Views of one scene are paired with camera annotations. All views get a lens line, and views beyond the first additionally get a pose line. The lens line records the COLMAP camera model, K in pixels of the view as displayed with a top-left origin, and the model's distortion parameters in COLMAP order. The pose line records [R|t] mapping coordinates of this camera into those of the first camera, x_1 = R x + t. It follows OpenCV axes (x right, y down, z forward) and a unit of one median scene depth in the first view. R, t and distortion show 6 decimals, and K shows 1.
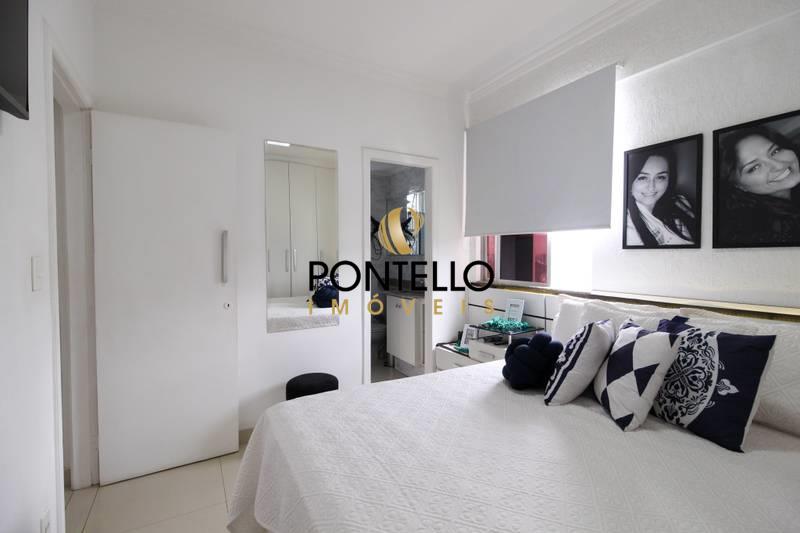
lens RADIAL K [[371.5, 0, 401.2], [0, 371.5, 265.1], [0, 0, 1]] dist [0.017883, -0.001654]
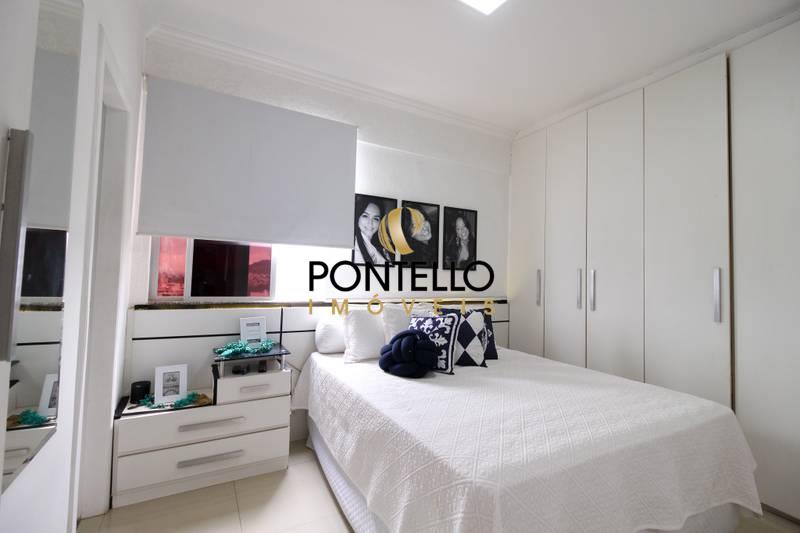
lens RADIAL K [[371.5, 0, 405.1], [0, 371.5, 267.9], [0, 0, 1]] dist [0.017883, -0.001654]
pose [[0.019142, 0.029758, 0.999374, -0.744527], [0.005781, 0.999537, -0.029873, 0.005950], [-0.999800, 0.006349, 0.018961, 0.815796]]
